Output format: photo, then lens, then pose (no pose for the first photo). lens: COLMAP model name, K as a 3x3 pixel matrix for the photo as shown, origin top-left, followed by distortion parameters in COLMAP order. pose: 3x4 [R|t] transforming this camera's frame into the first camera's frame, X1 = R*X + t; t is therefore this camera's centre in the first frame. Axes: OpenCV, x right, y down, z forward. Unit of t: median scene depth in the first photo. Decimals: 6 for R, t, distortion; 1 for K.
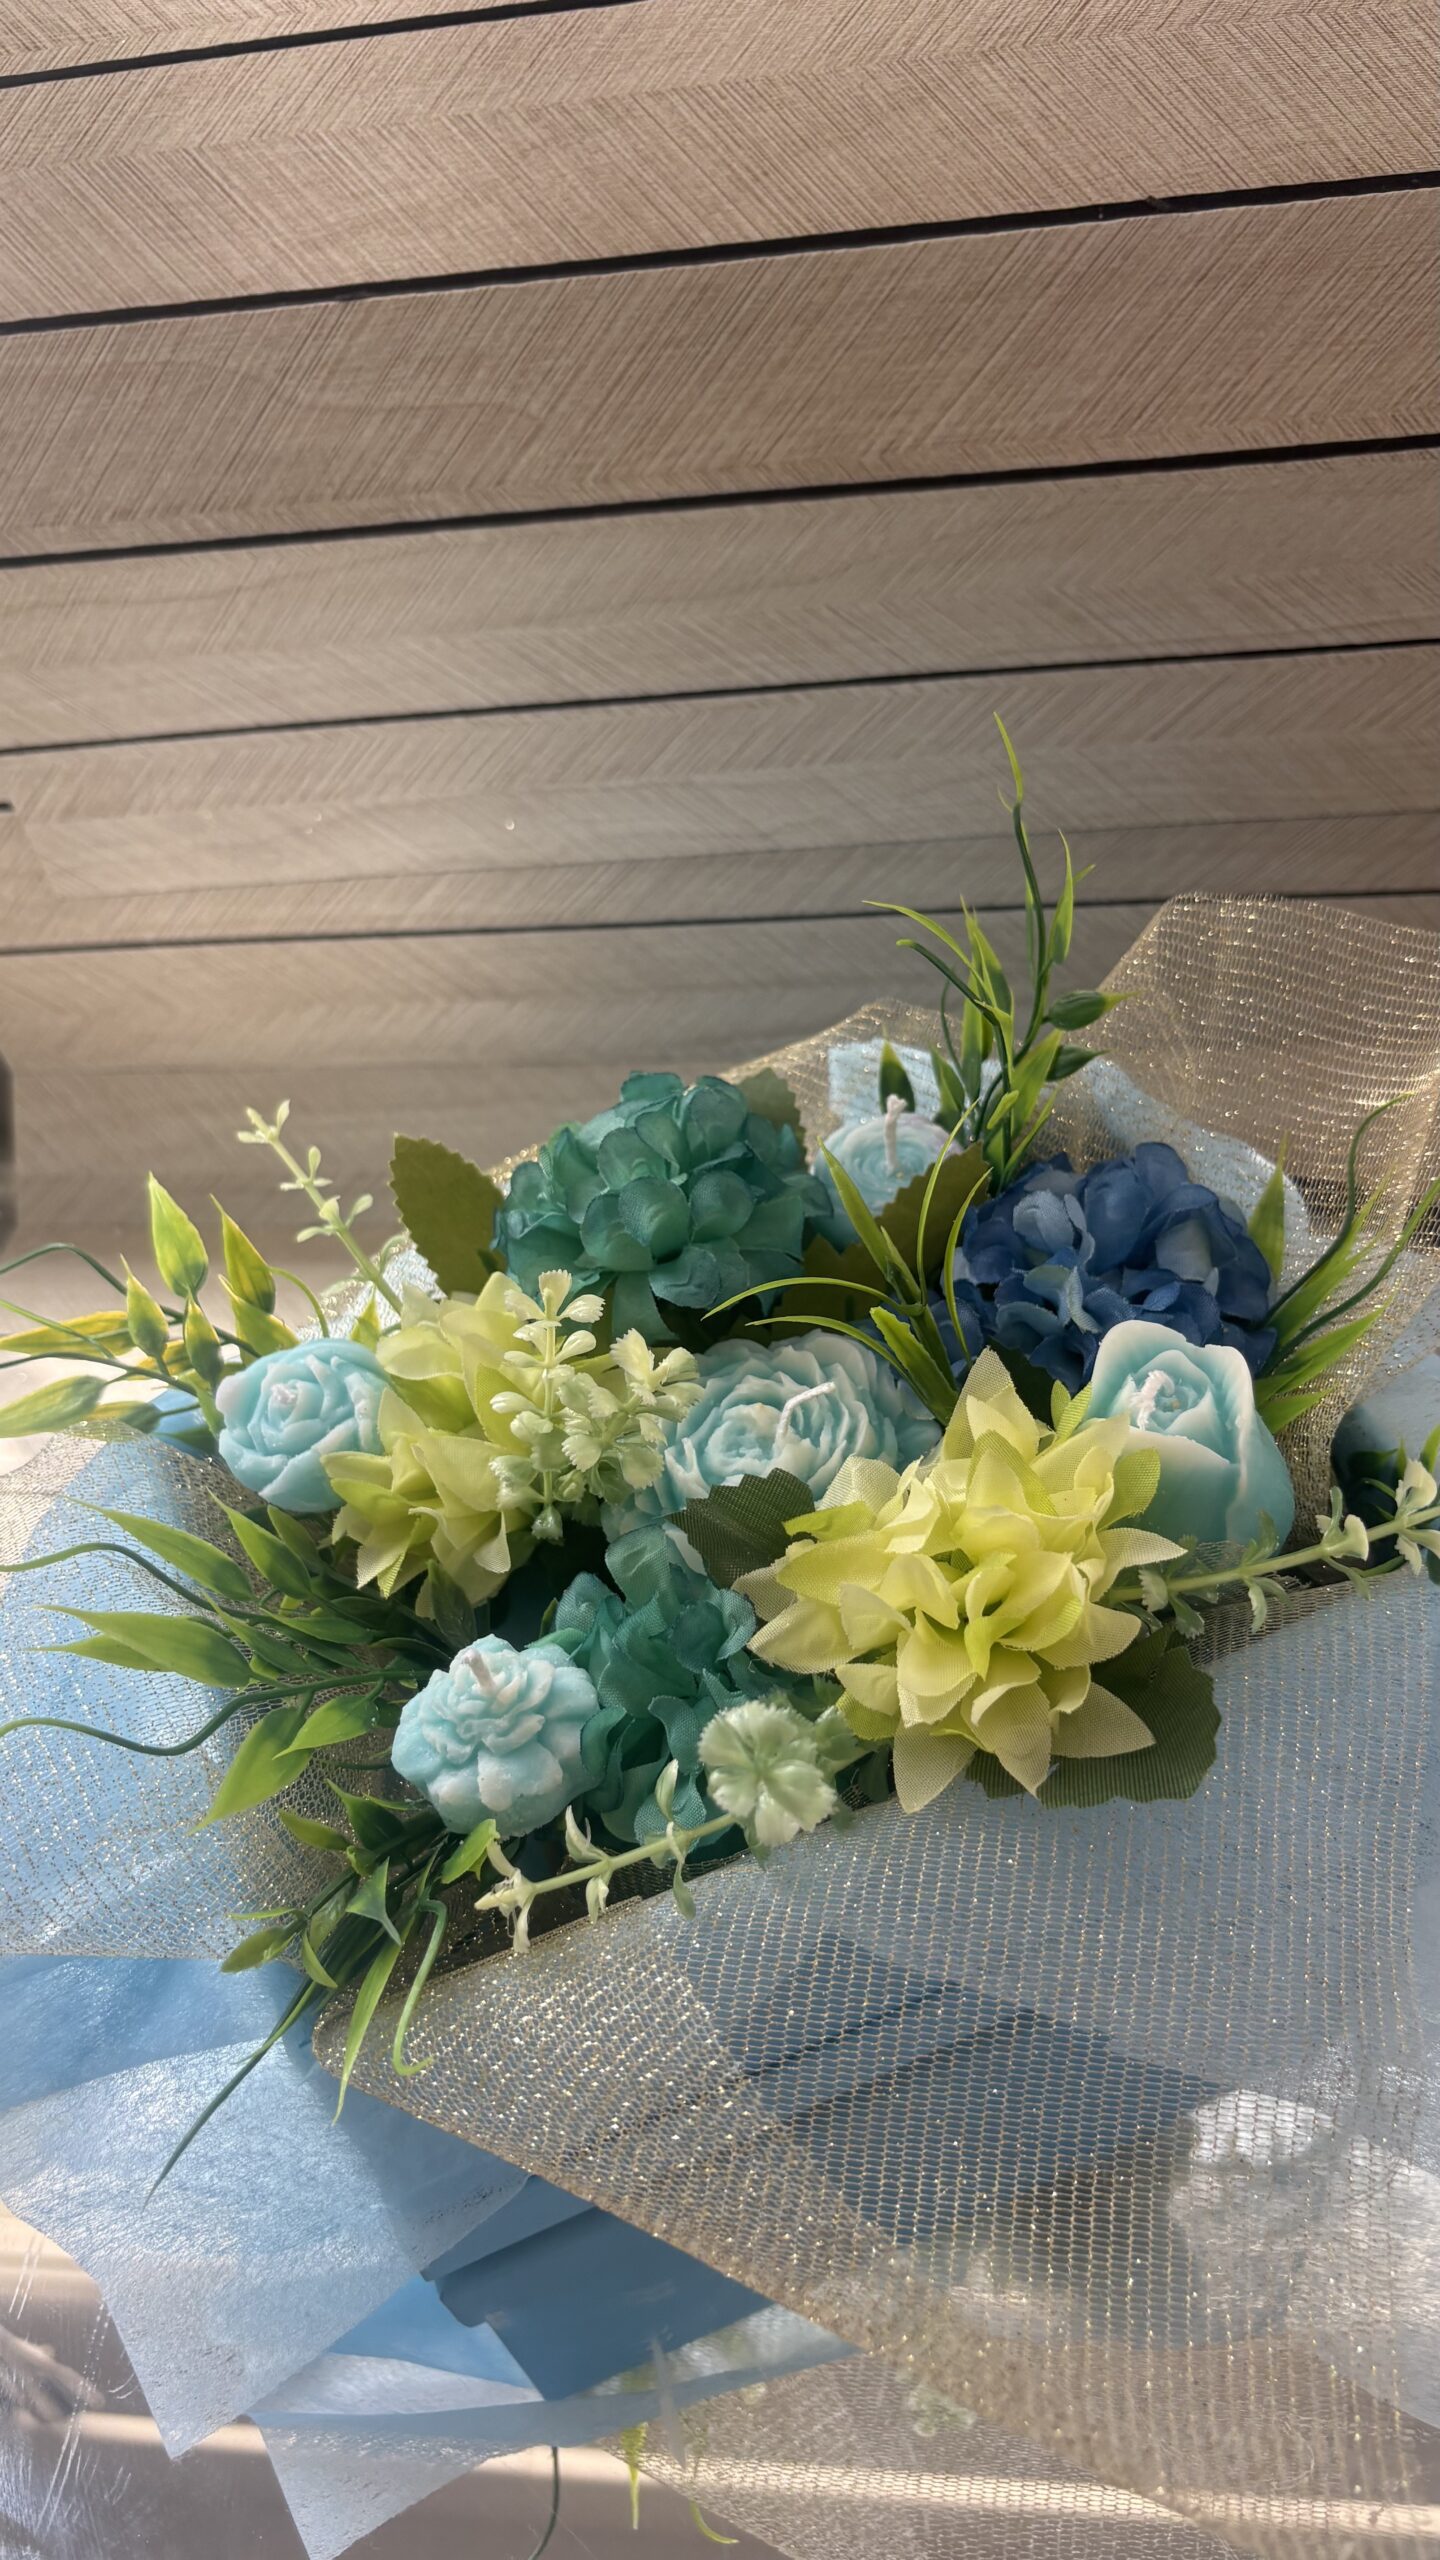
lens RADIAL K [[2028.4, 0, 718.0], [0, 2028.4, 1285.5], [0, 0, 1]] dist [-0.000432, 0.002963]
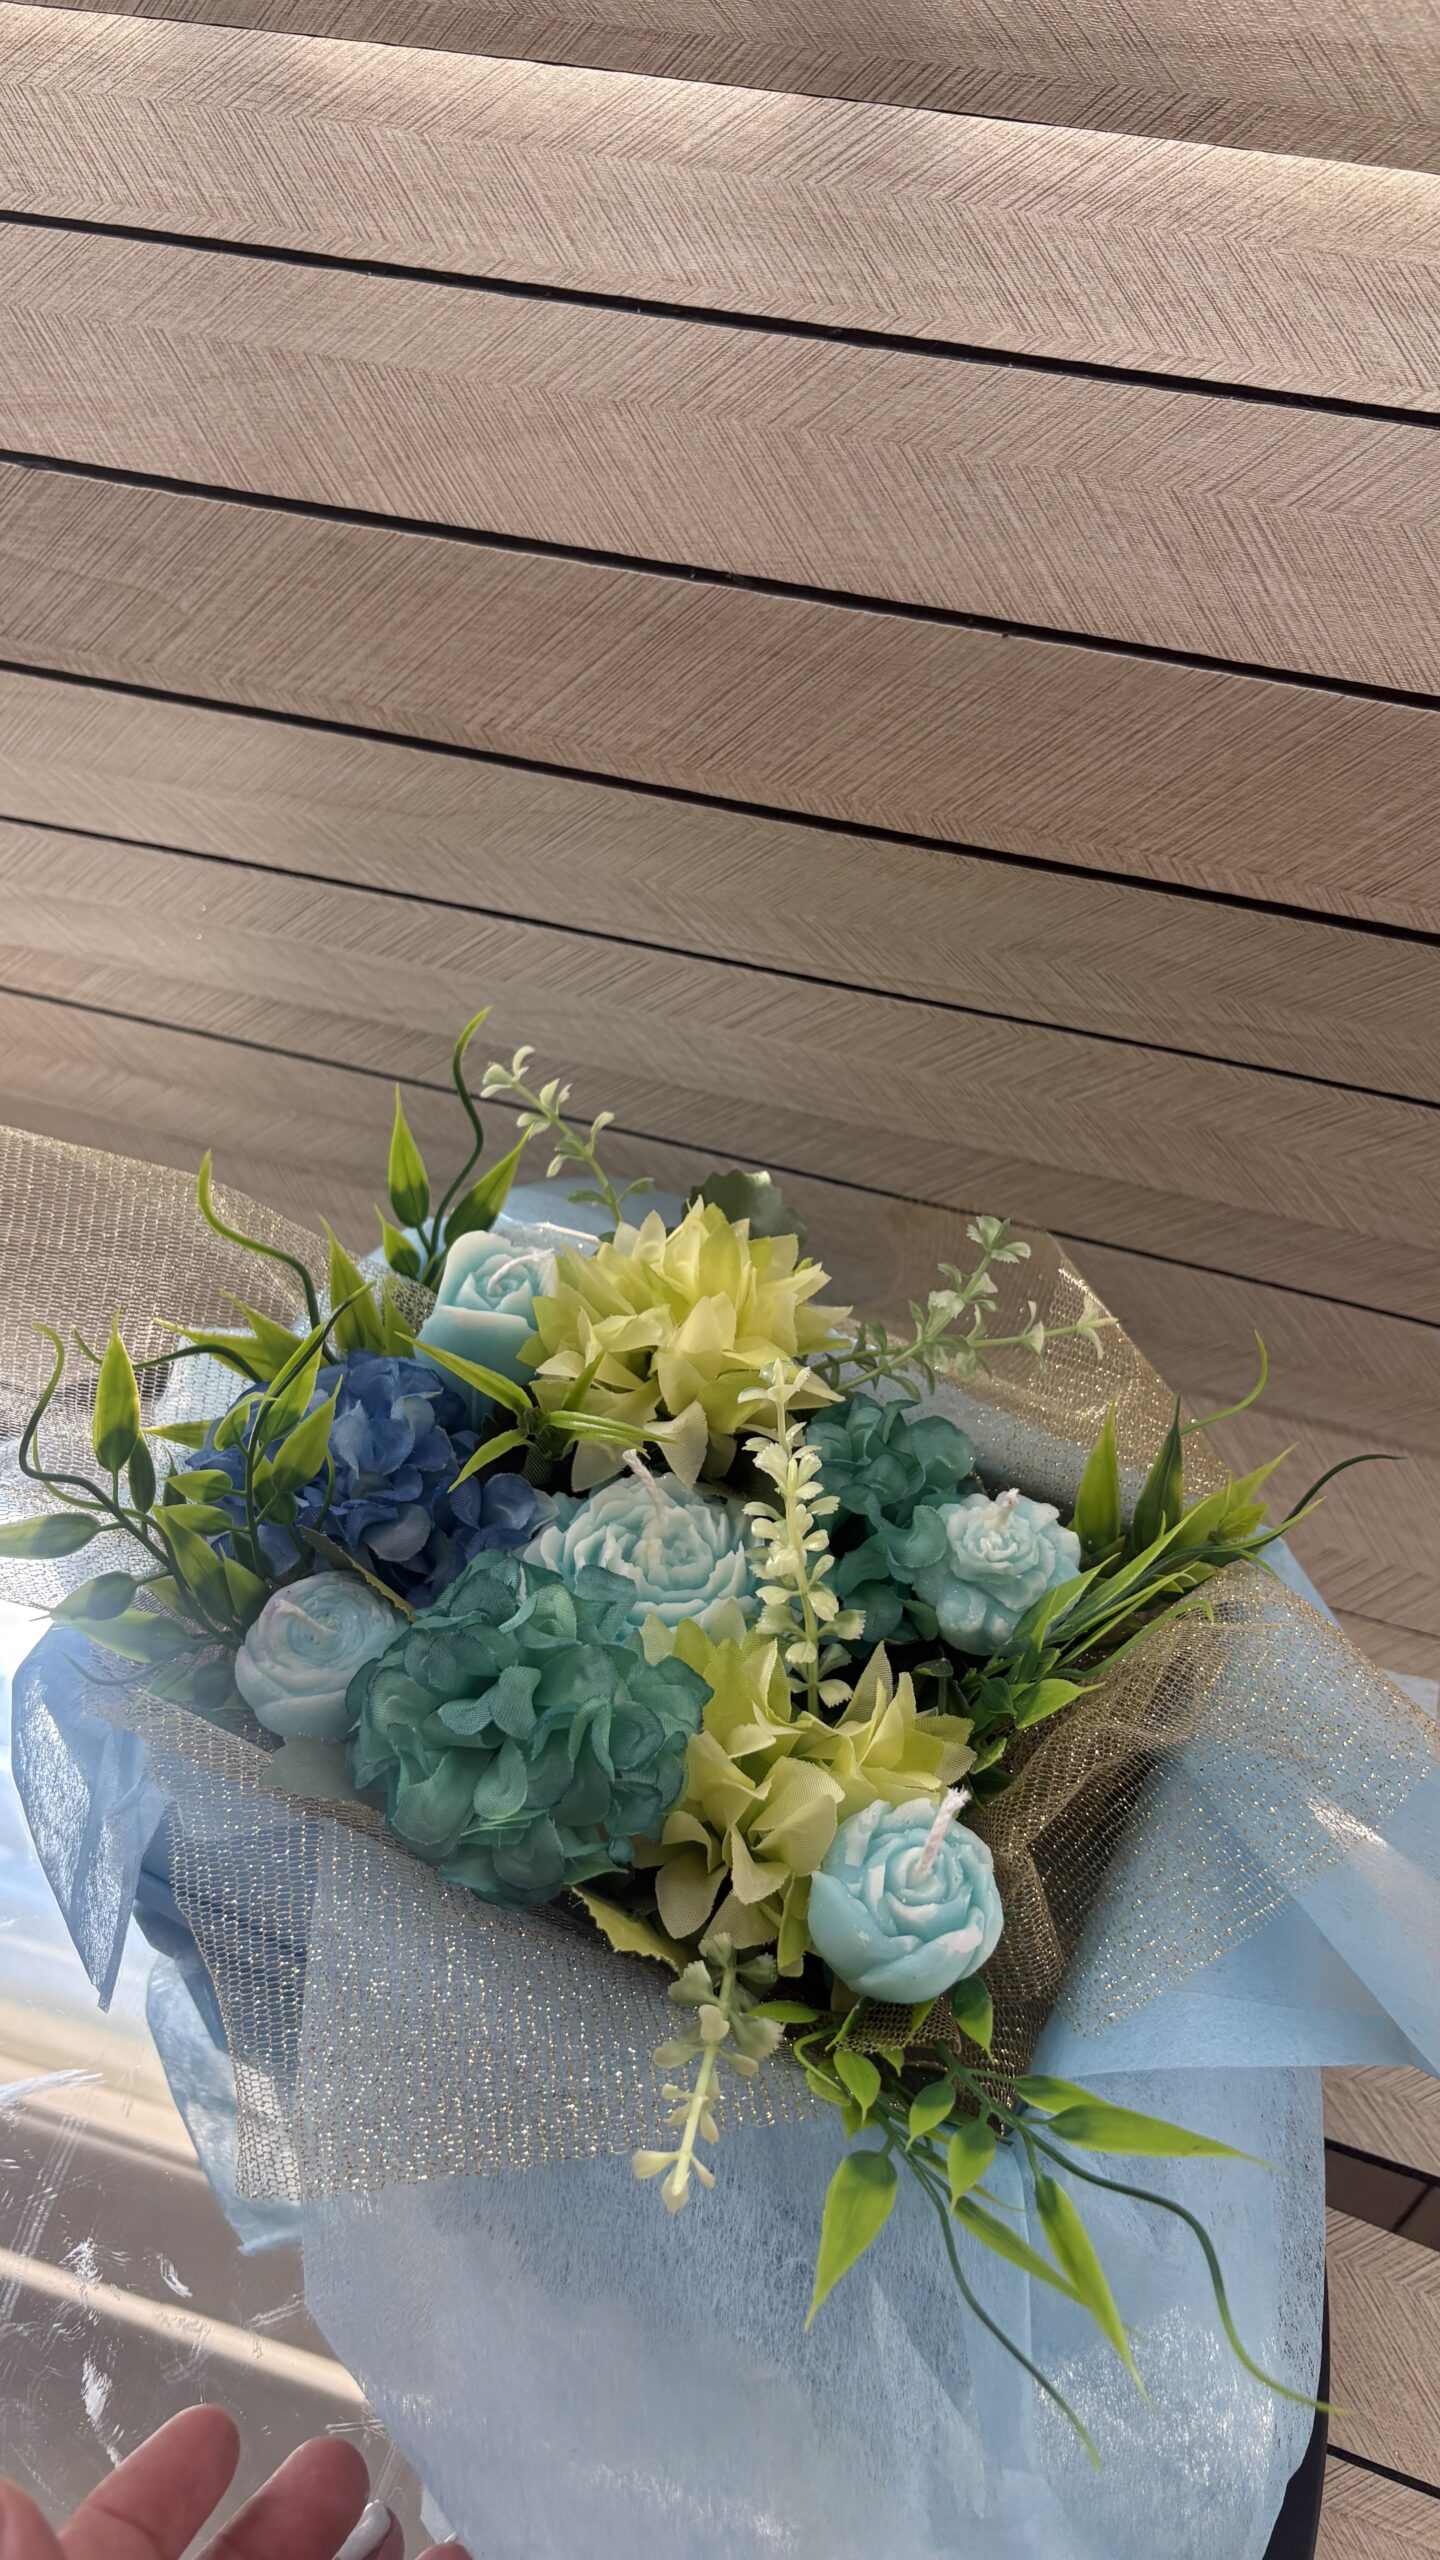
lens RADIAL K [[2028.4, 0, 723.3], [0, 2028.4, 1292.7], [0, 0, 1]] dist [-0.000432, 0.002963]
pose [[0.969927, 0.242640, -0.019157, 0.296590], [-0.241482, 0.969168, 0.048995, -0.206711], [0.030454, -0.042896, 0.998615, -0.070187]]
